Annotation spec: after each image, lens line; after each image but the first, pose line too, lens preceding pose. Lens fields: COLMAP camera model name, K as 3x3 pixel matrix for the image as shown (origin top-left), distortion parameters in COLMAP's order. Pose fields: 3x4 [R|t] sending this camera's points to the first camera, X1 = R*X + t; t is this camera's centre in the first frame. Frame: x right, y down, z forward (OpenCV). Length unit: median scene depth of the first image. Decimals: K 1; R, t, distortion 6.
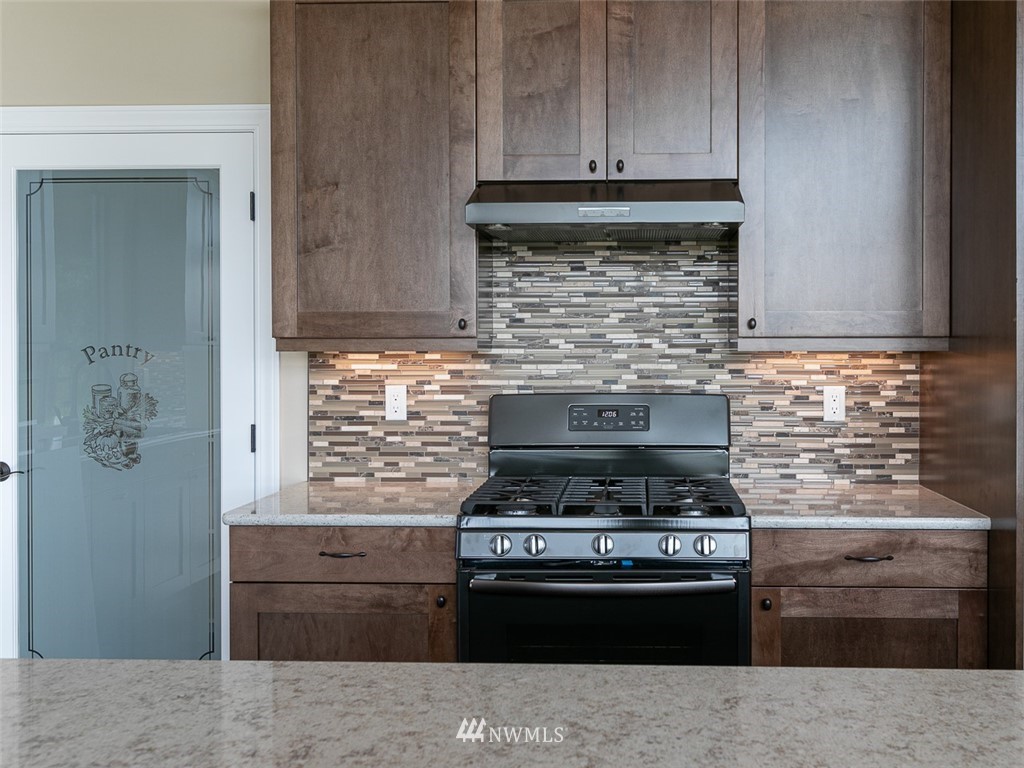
lens RADIAL K [[1004.6, 0, 537.7], [0, 1004.6, 359.9], [0, 0, 1]] dist [-0.001412, 0.000000]
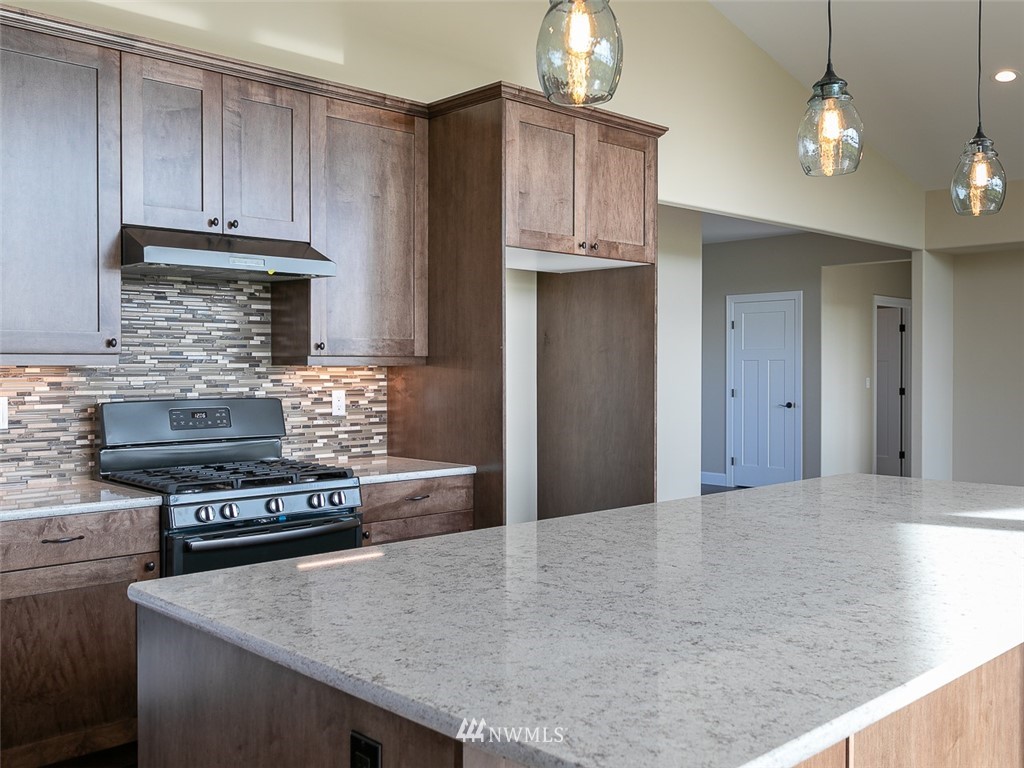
lens RADIAL K [[1004.6, 0, 515.6], [0, 1004.6, 376.8], [0, 0, 1]] dist [-0.001412, 0.000000]
pose [[0.689244, -0.007739, 0.724488, -0.571783], [0.005629, 0.999970, 0.005326, 0.000787], [-0.724507, 0.000407, 0.689267, -0.157367]]
